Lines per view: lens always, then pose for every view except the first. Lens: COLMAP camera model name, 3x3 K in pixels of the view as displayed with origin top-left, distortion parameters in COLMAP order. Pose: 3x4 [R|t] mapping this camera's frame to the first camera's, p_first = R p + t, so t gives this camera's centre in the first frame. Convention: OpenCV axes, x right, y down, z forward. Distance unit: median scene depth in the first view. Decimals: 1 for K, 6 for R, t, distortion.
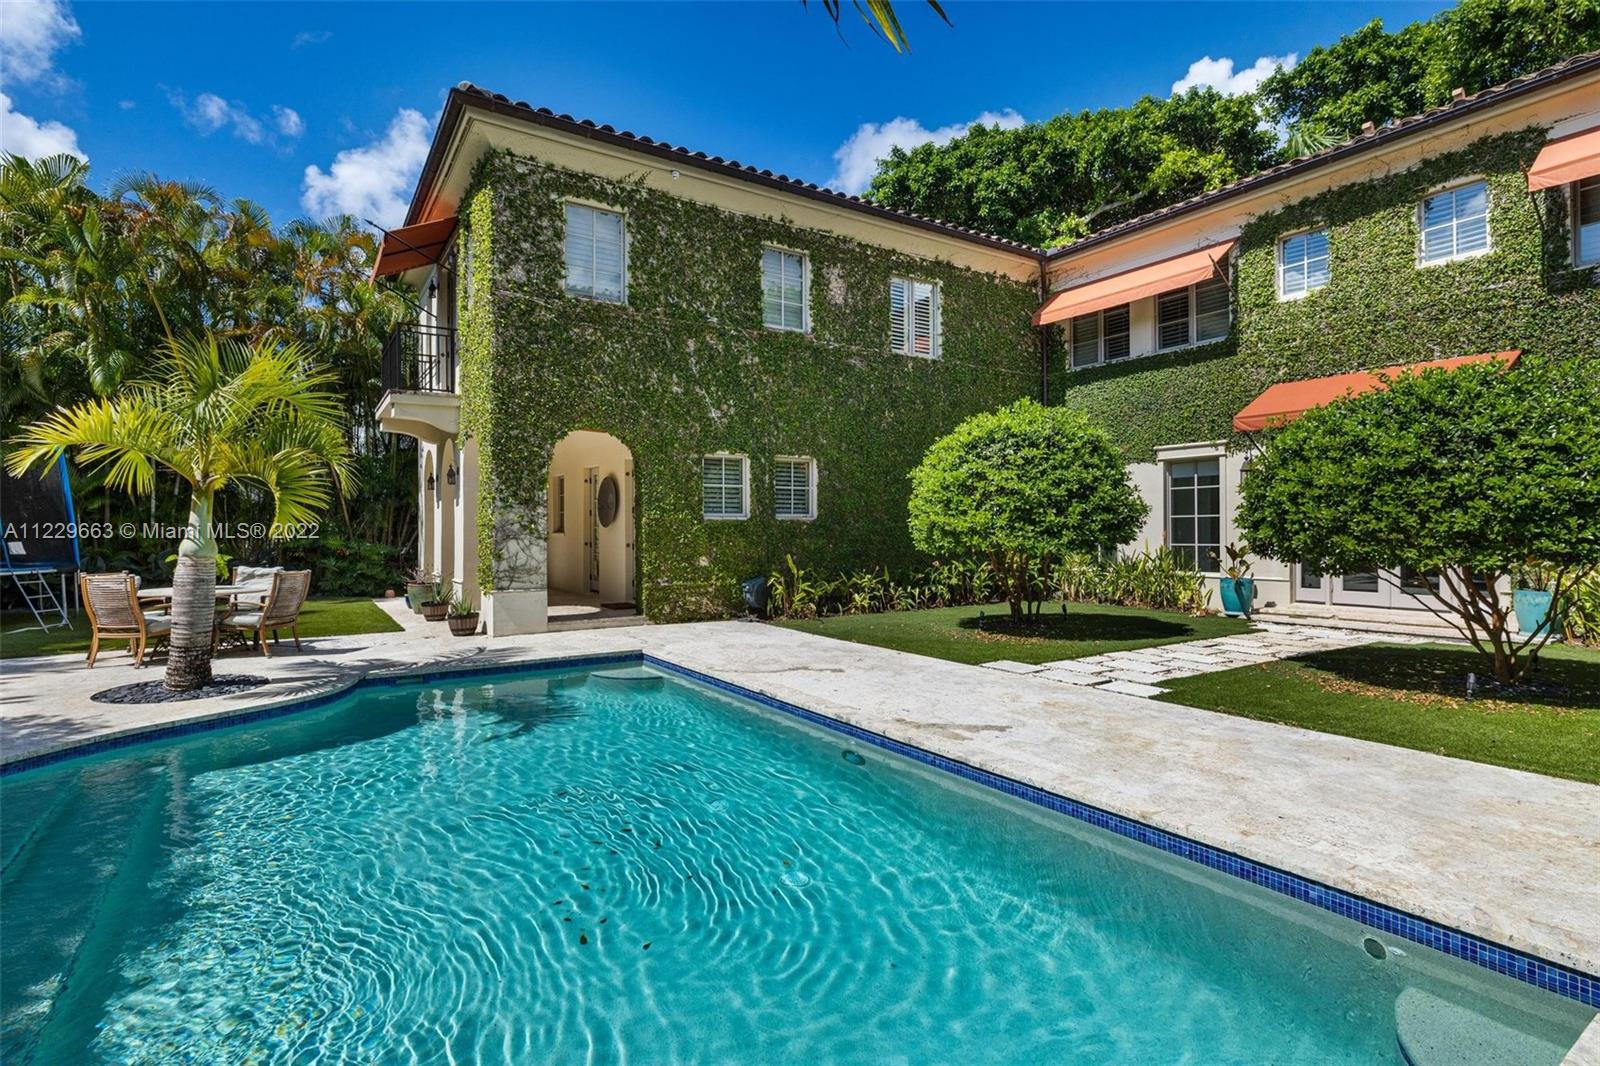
lens RADIAL K [[780.5, 0, 807.1], [0, 780.5, 529.8], [0, 0, 1]] dist [-0.009736, 0.001351]
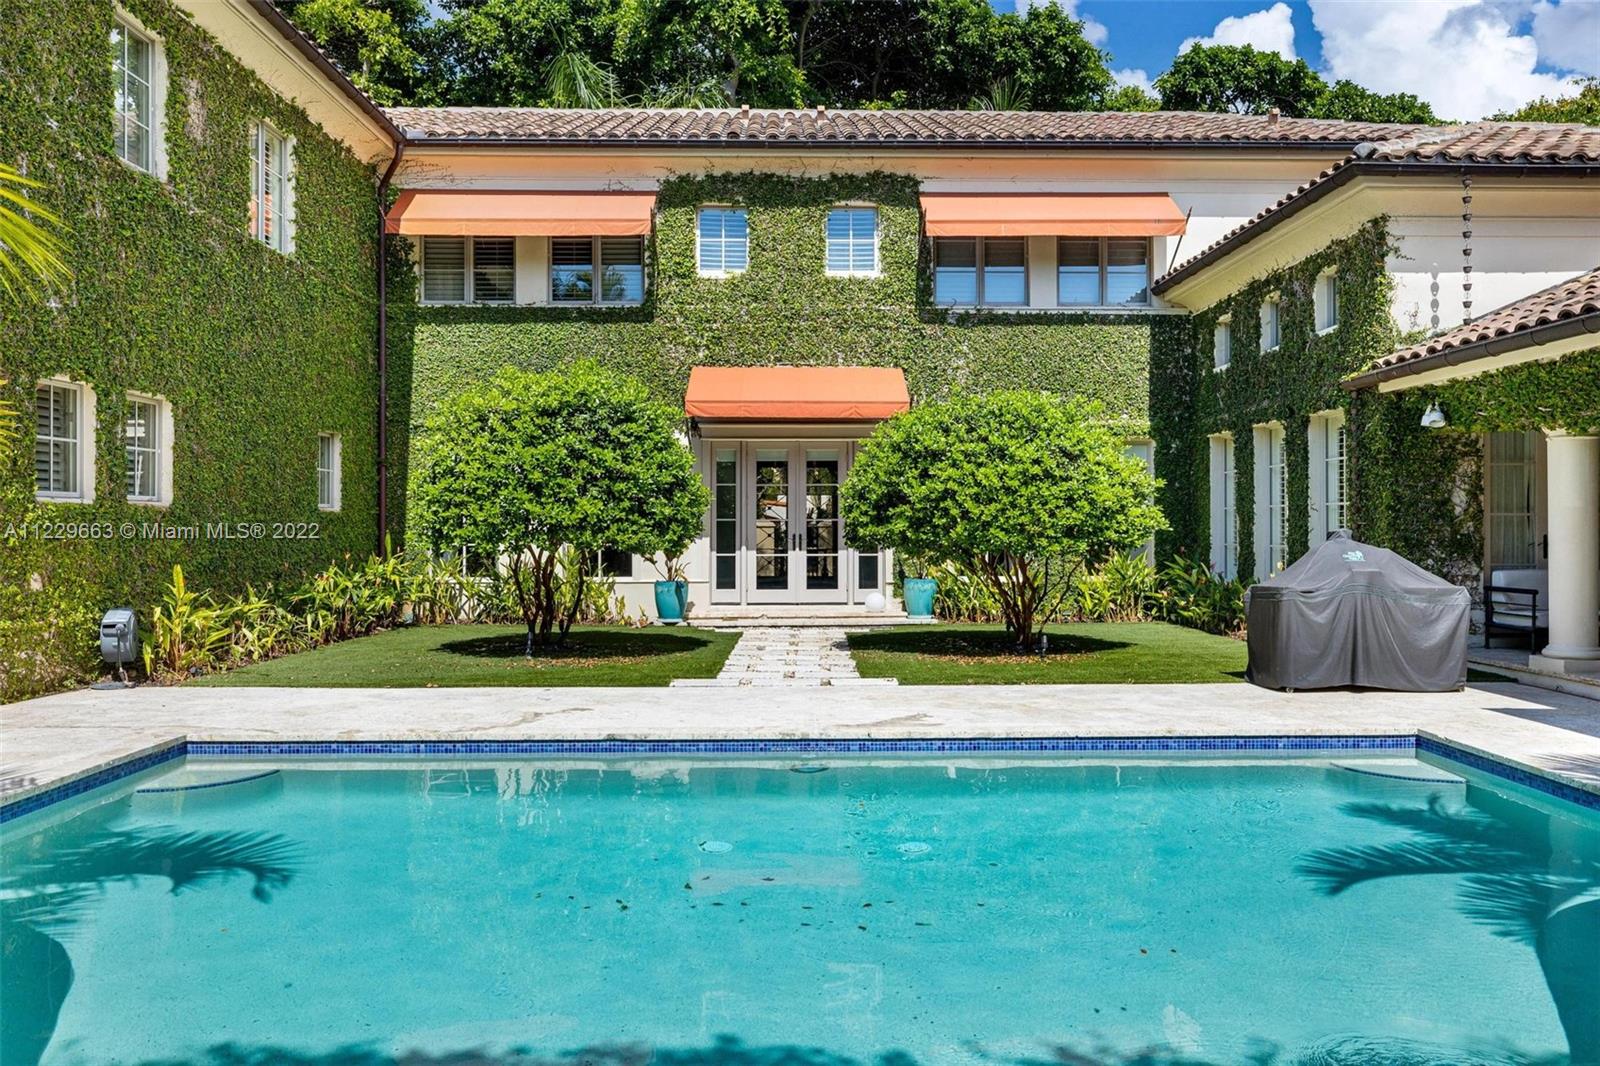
lens RADIAL K [[1220.5, 0, 807.7], [0, 1220.5, 528.5], [0, 0, 1]] dist [0.000676, 0.000151]
pose [[0.537190, 0.002758, 0.843457, -0.558046], [-0.000095, 0.999995, -0.003210, 0.007498], [-0.843461, 0.001644, 0.537187, 0.128769]]
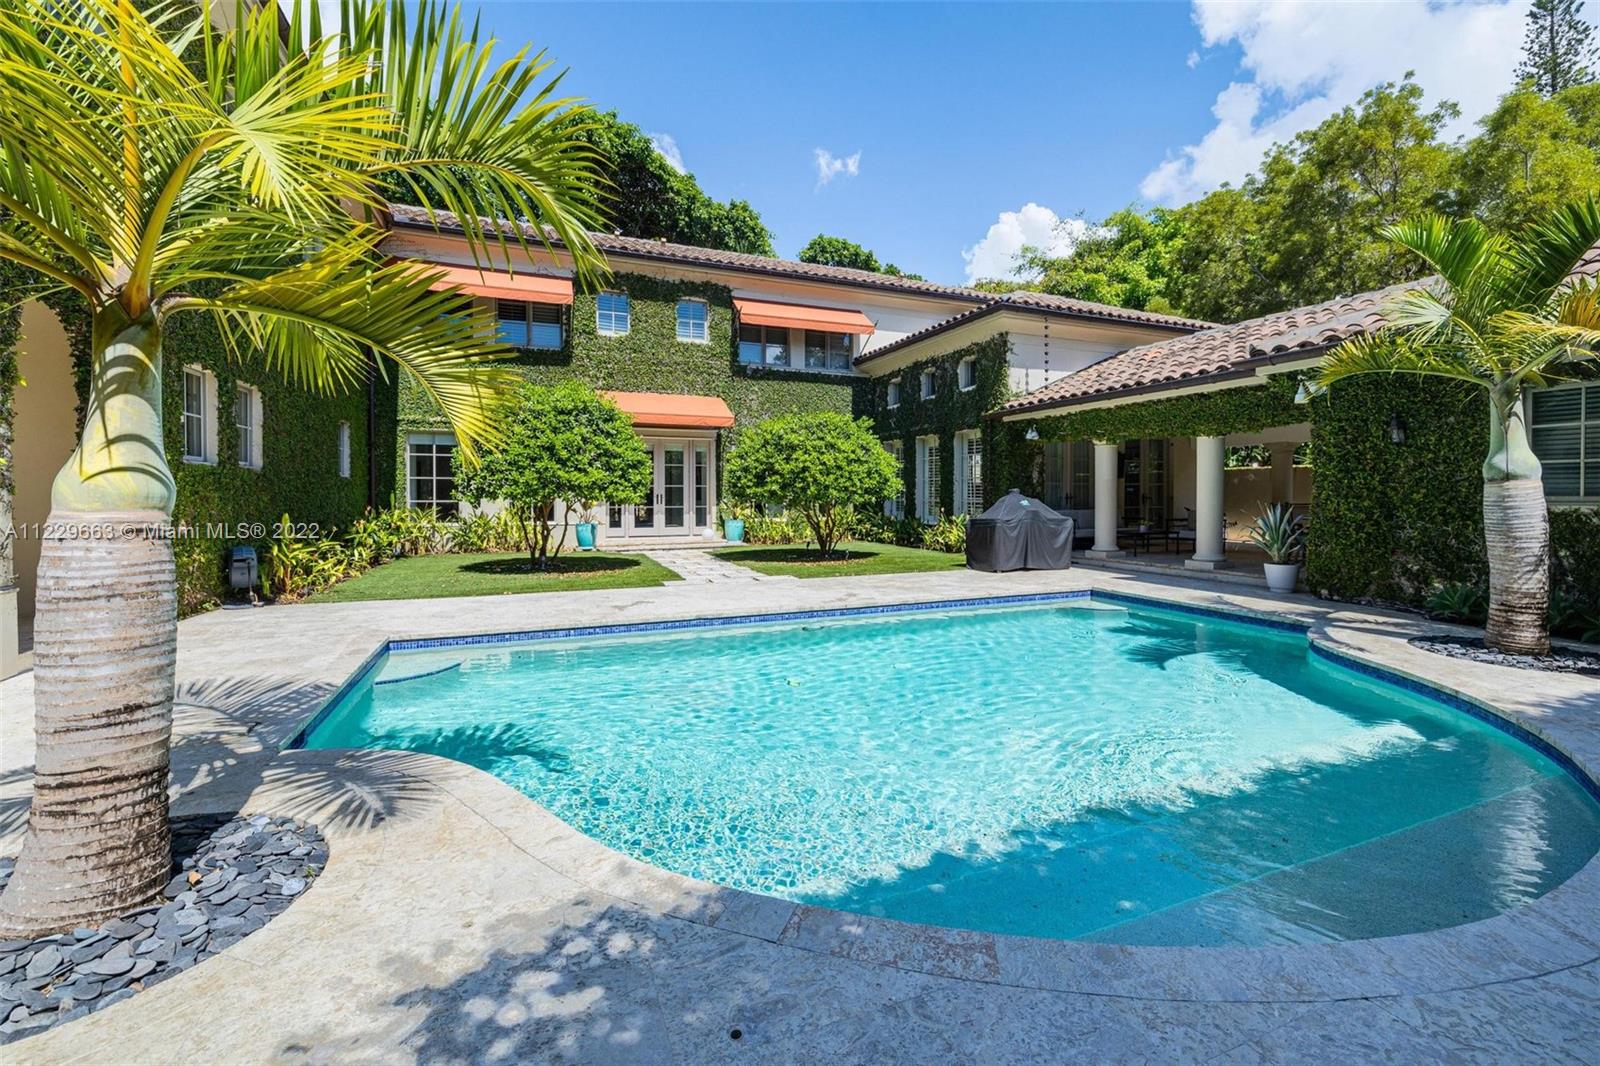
lens RADIAL K [[676.7, 0, 810.6], [0, 676.7, 509.4], [0, 0, 1]] dist [-0.001183, -0.000157]
pose [[0.188619, -0.017274, 0.981898, -0.607380], [0.001064, 0.999848, 0.017386, 0.016798], [-0.982050, -0.002234, 0.188608, 0.381856]]
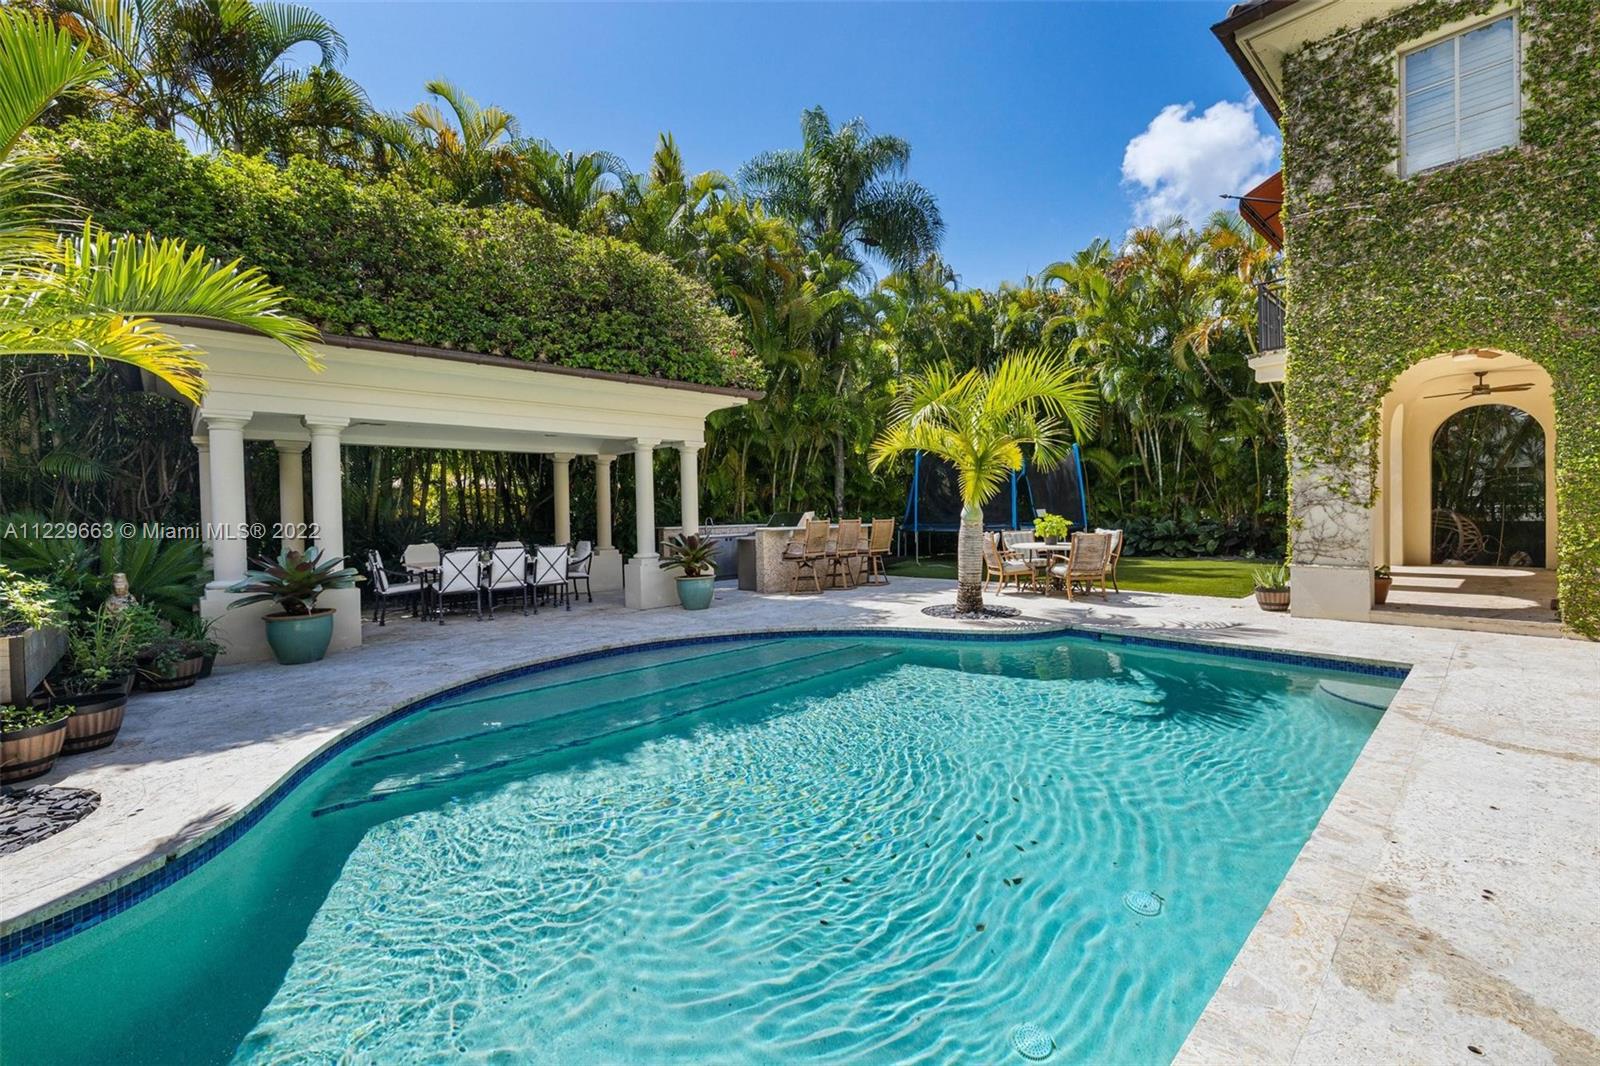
lens RADIAL K [[667.7, 0, 811.4], [0, 667.7, 521.8], [0, 0, 1]] dist [-0.001139, -0.000298]
pose [[0.178377, 0.017008, -0.983815, 0.211972], [0.019680, 0.999589, 0.020849, 0.003723], [0.983765, -0.023080, 0.177969, 0.296239]]
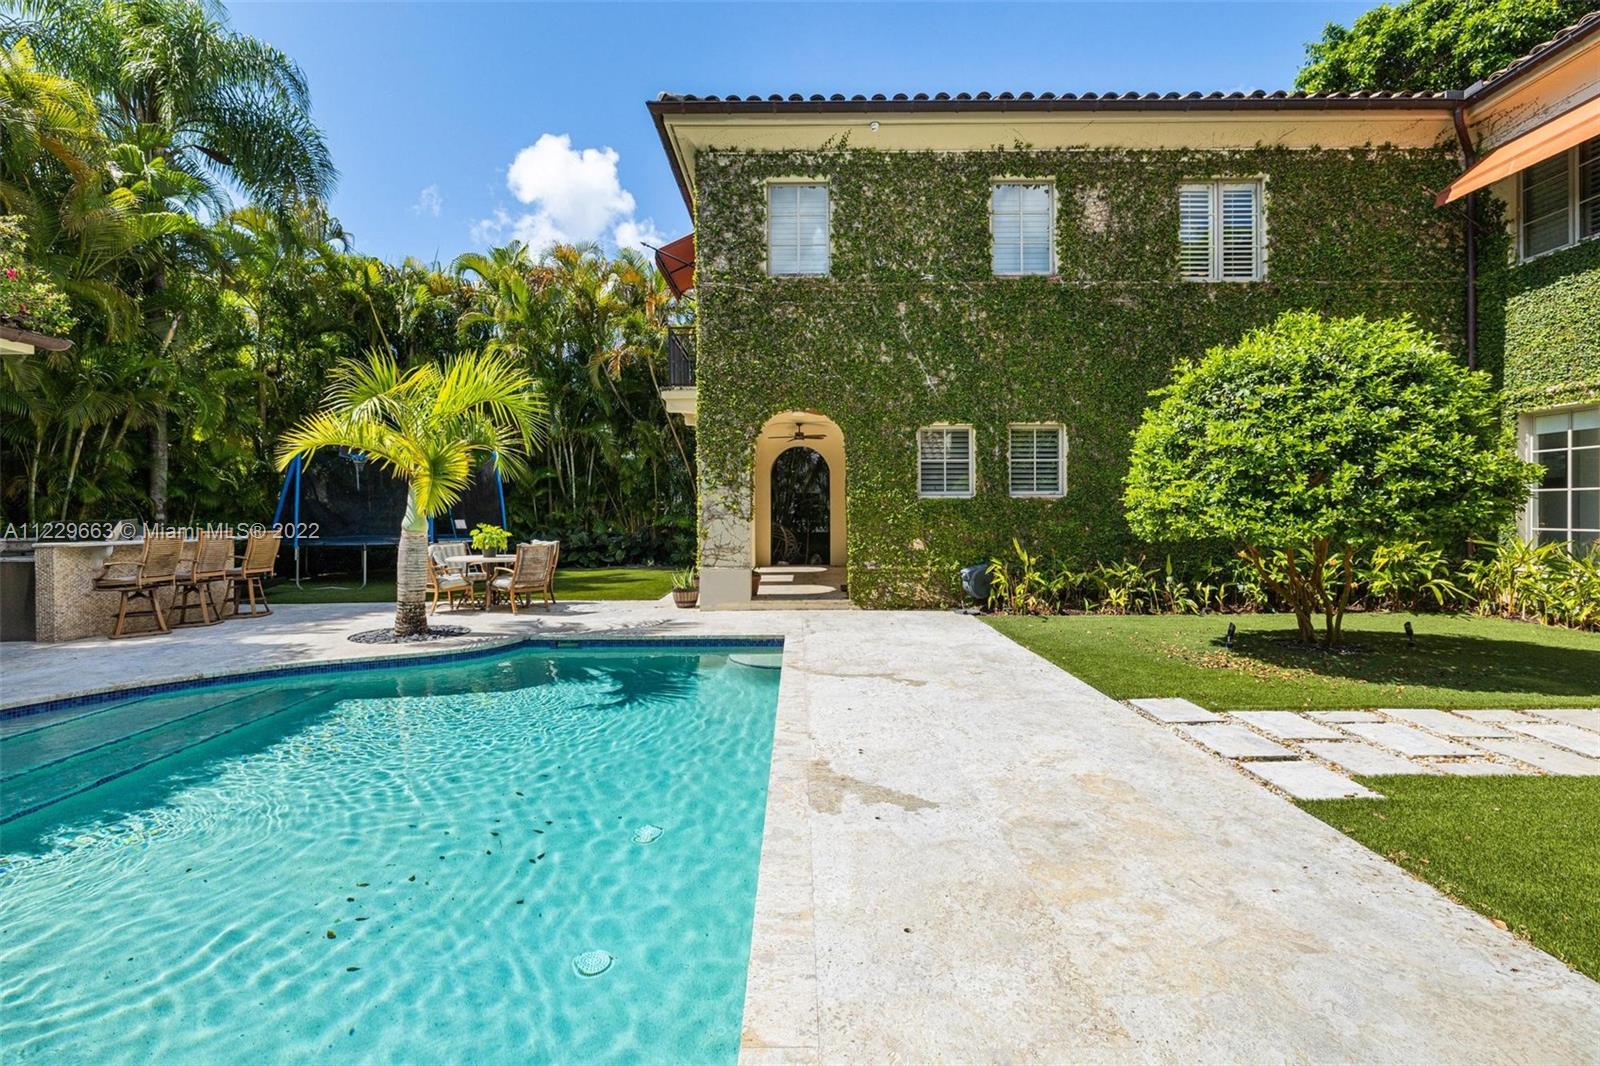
lens RADIAL K [[751.5, 0, 791.1], [0, 751.5, 519.3], [0, 0, 1]] dist [-0.007779, 0.001289]
pose [[0.835180, 0.003623, -0.549965, 0.232758], [0.001508, 0.999959, 0.008878, 0.003279], [0.549975, -0.008244, 0.835140, 0.189174]]
